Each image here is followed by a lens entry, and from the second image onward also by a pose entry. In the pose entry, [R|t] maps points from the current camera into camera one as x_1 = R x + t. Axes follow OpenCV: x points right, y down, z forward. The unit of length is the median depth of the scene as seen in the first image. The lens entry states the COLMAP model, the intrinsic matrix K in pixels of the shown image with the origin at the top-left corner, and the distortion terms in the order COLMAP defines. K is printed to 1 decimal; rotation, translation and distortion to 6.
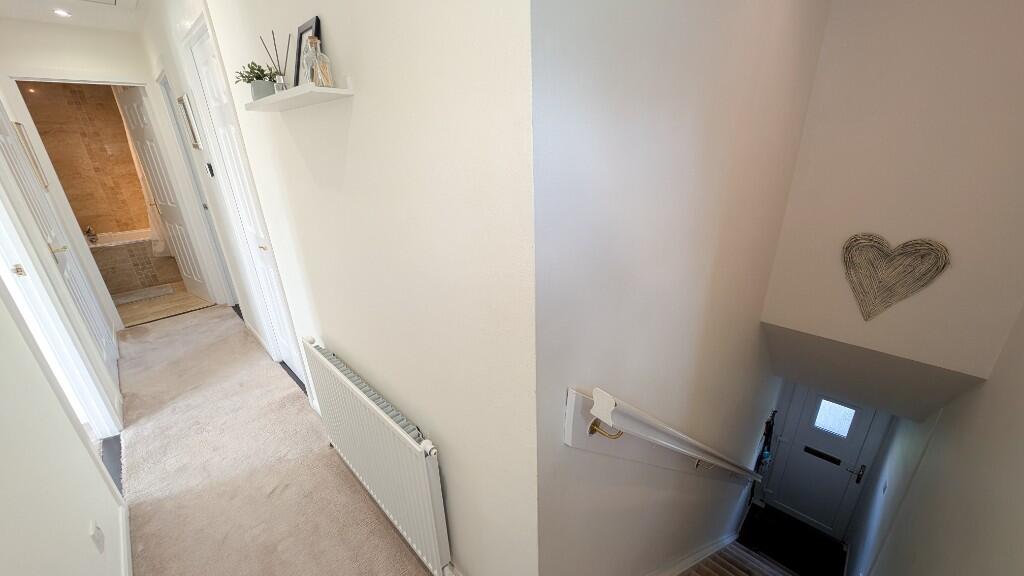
lens RADIAL K [[382.7, 0, 513.3], [0, 382.7, 287.9], [0, 0, 1]] dist [0.006931, -0.000348]
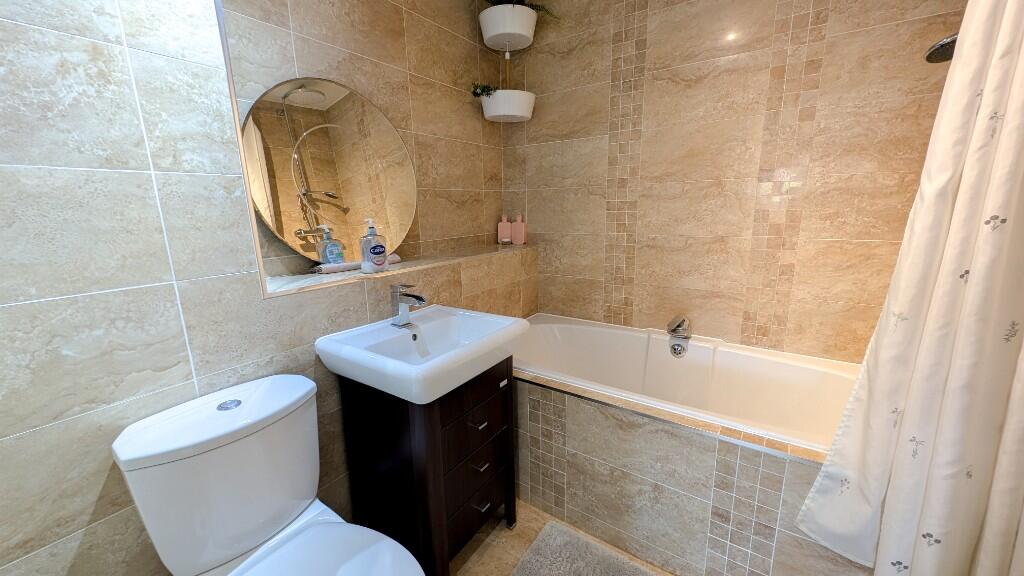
lens RADIAL K [[382.7, 0, 513.9], [0, 382.7, 285.3], [0, 0, 1]] dist [0.006931, -0.000348]
pose [[0.186676, 0.232593, -0.954491, -0.777295], [-0.339891, 0.926861, 0.159386, -0.194699], [0.921752, 0.294669, 0.252079, 0.742916]]
